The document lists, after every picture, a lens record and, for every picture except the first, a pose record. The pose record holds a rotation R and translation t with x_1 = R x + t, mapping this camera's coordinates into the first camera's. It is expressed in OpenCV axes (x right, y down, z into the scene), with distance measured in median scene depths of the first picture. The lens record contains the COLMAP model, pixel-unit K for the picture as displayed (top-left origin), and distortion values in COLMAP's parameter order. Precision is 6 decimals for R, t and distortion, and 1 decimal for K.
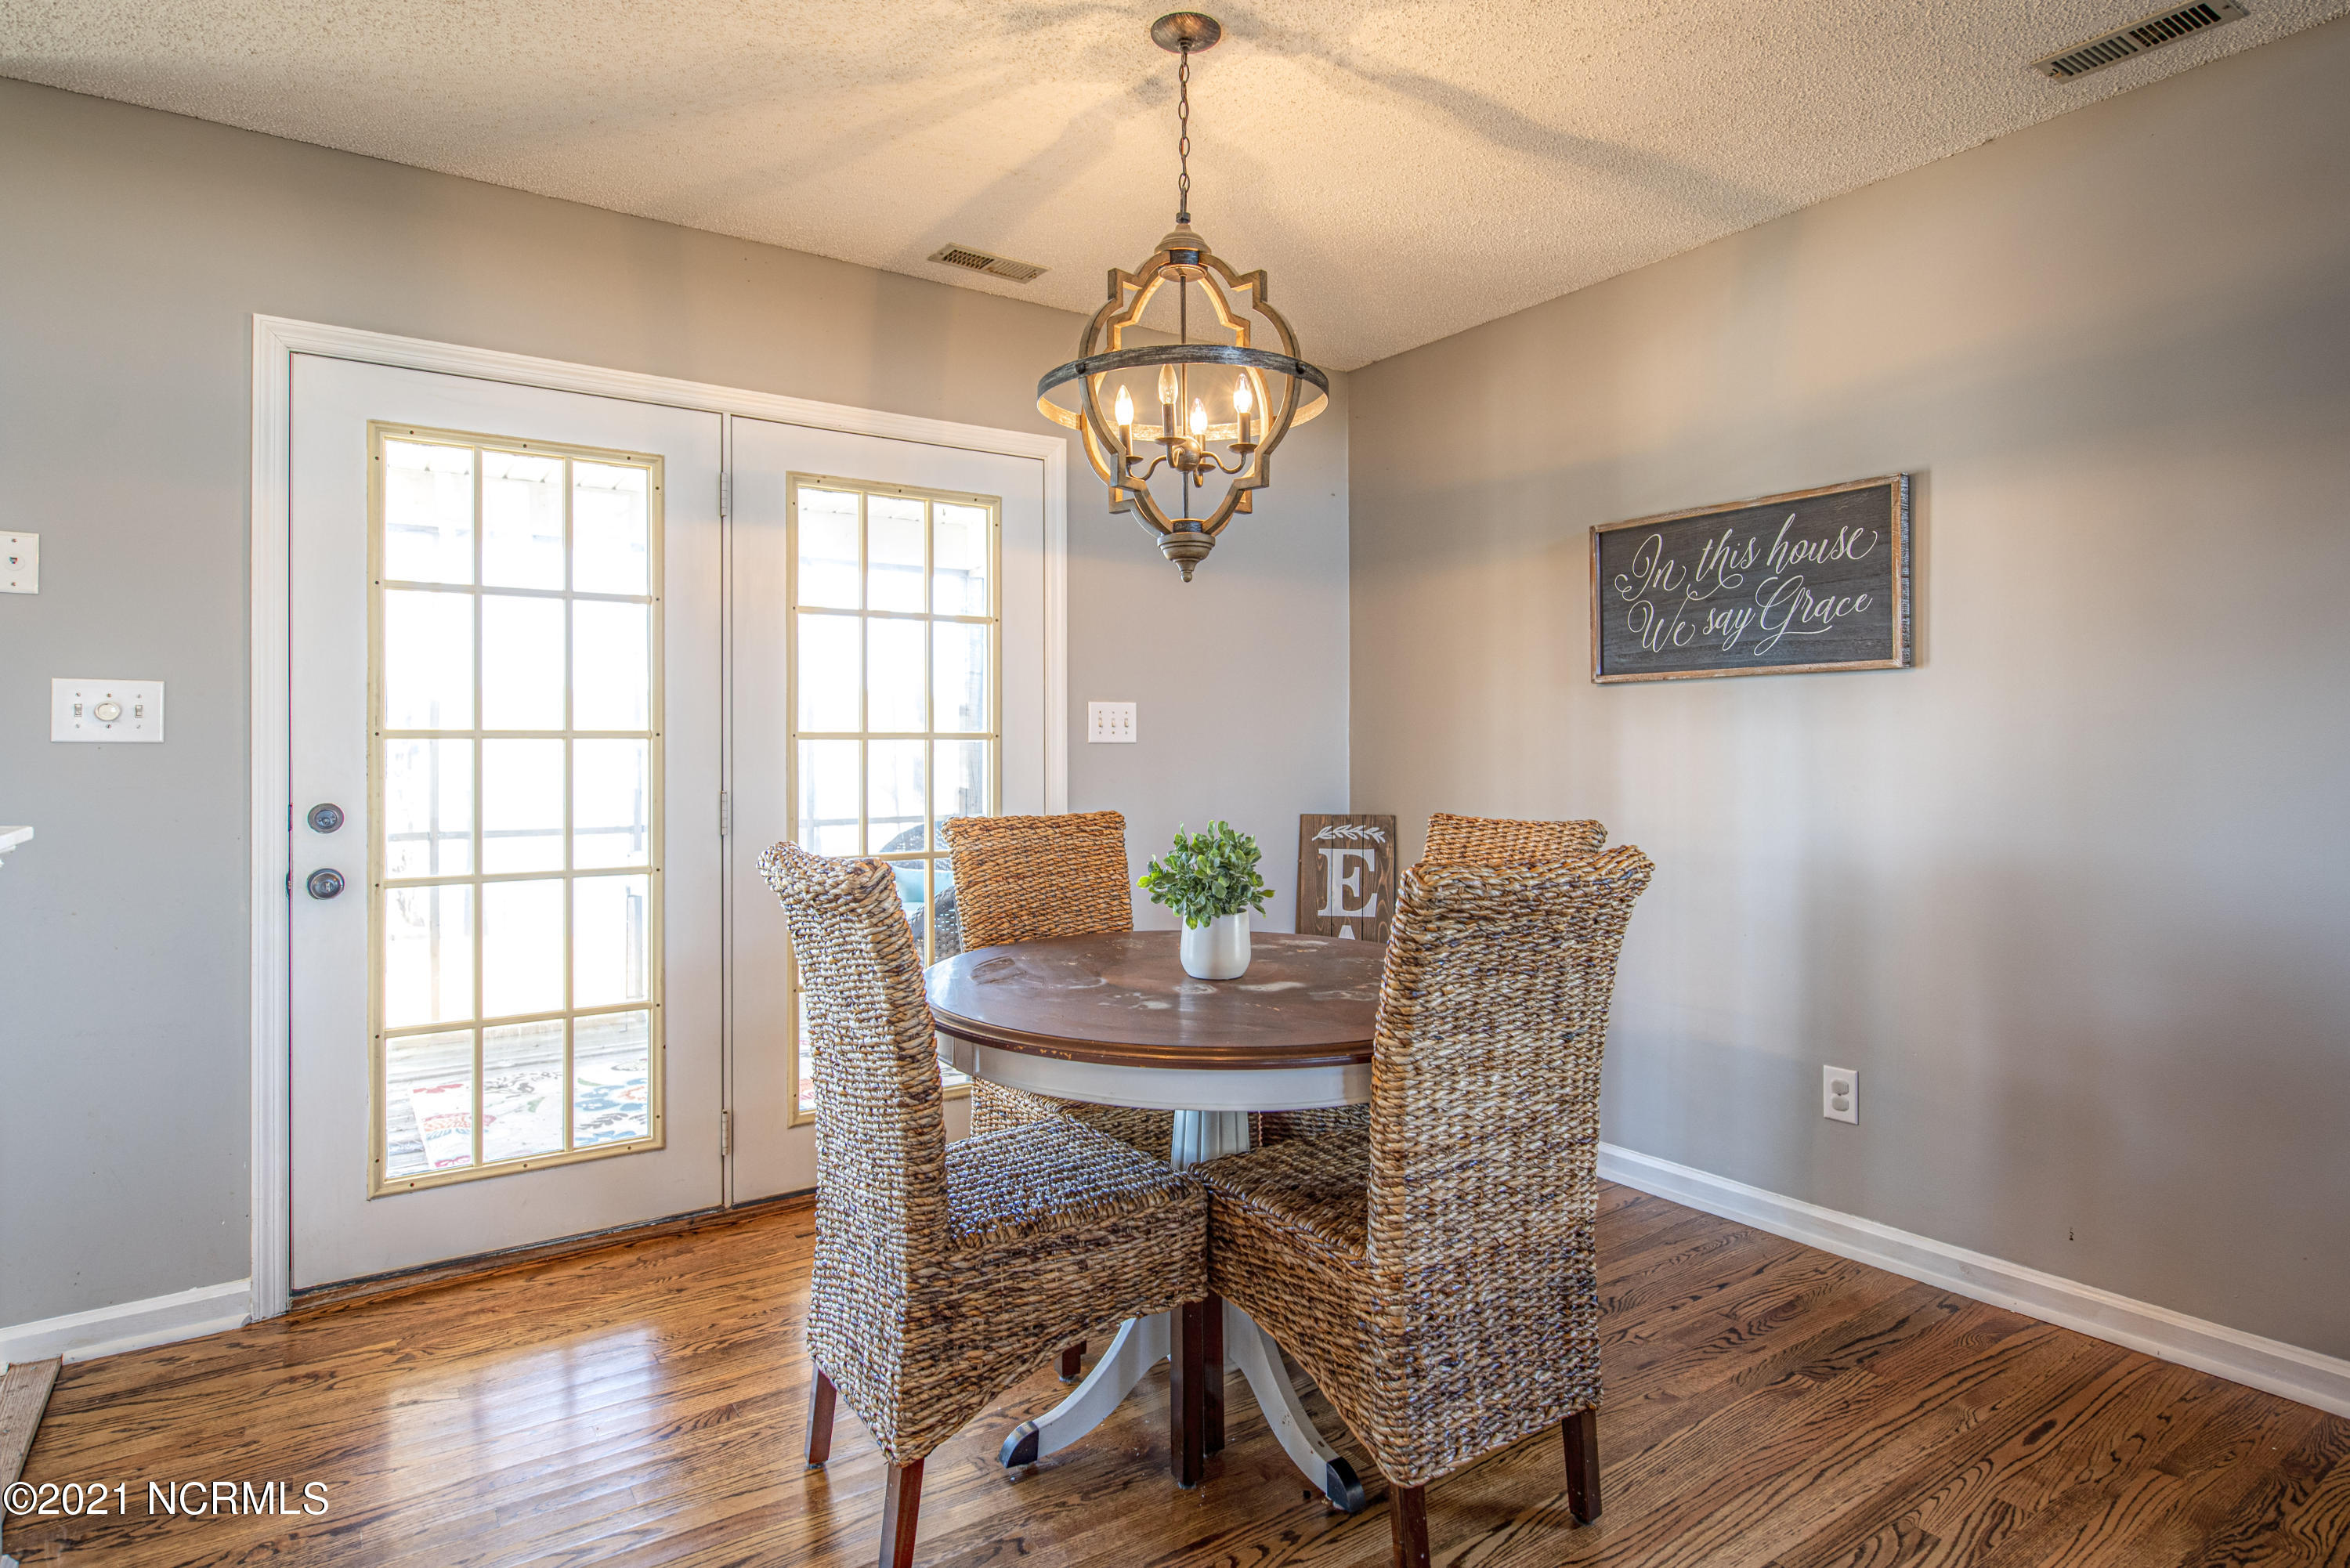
lens RADIAL K [[1286.2, 0, 1175.3], [0, 1286.2, 748.8], [0, 0, 1]] dist [-0.001335, -0.000444]
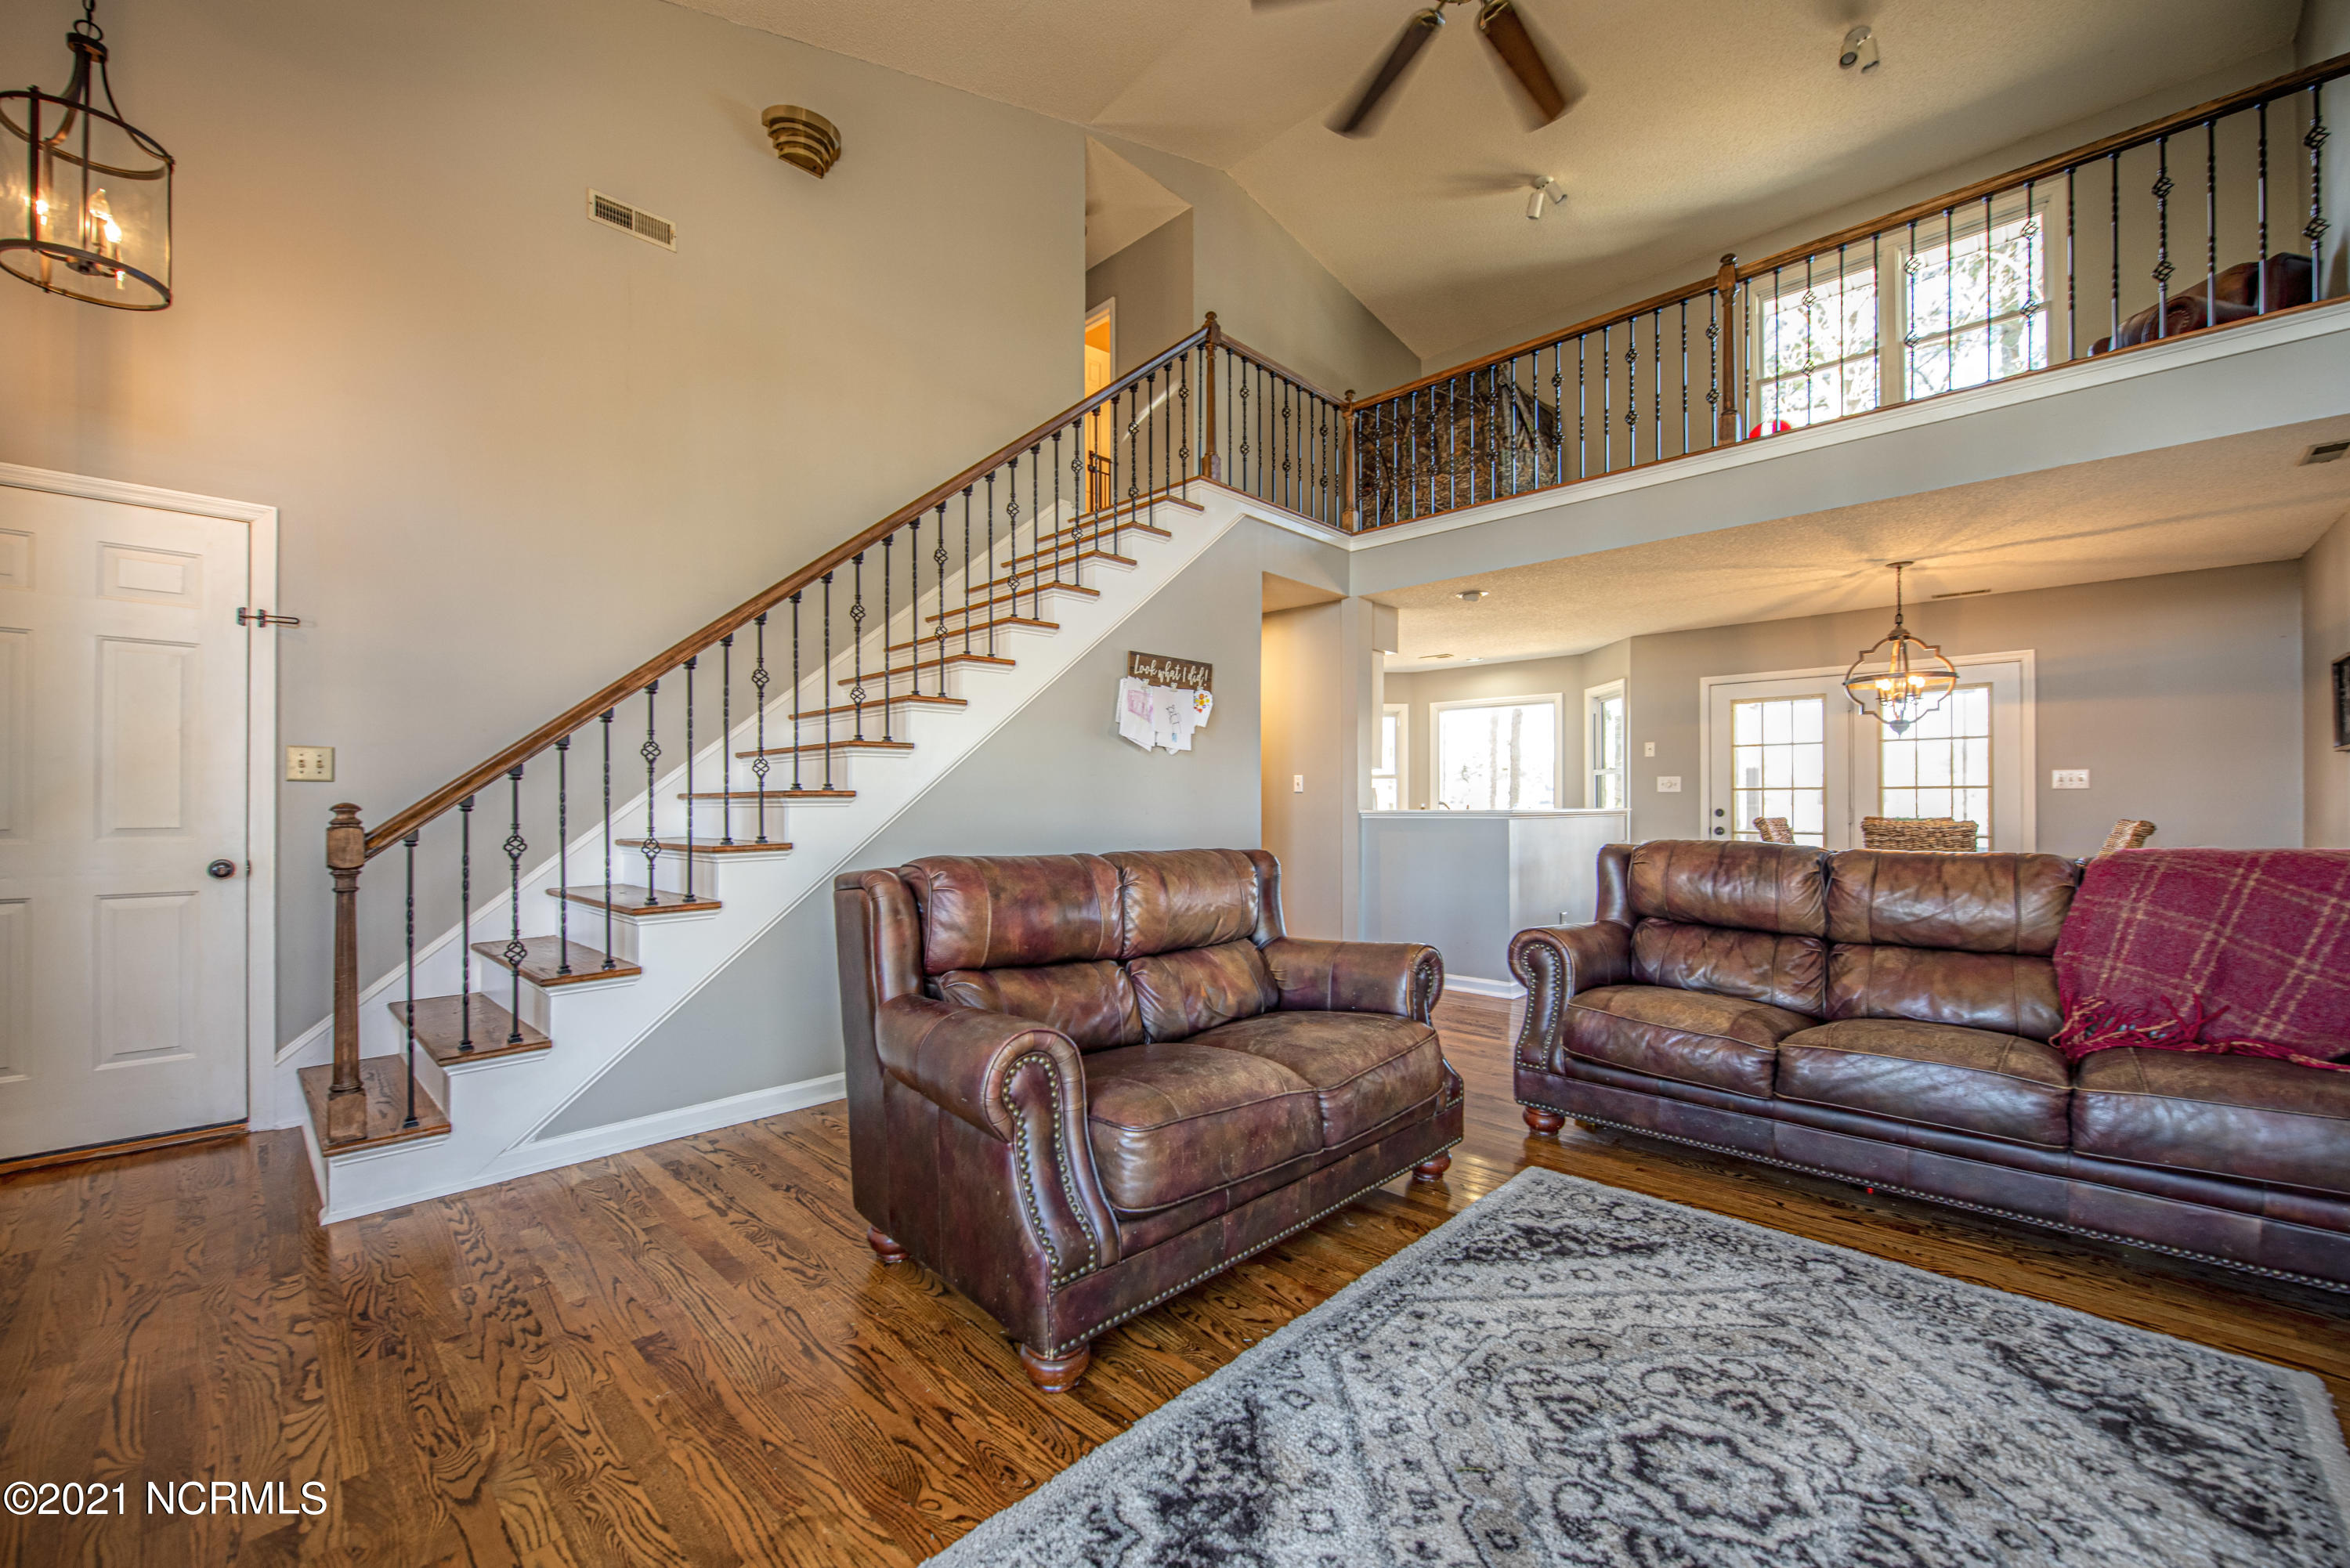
lens RADIAL K [[924.6, 0, 1188.4], [0, 924.6, 796.9], [0, 0, 1]] dist [-0.000822, -0.000249]
pose [[0.196035, -0.001565, -0.980596, 1.448979], [0.003341, 0.999994, -0.000928, 0.006267], [0.980591, -0.003095, 0.196039, -0.881120]]
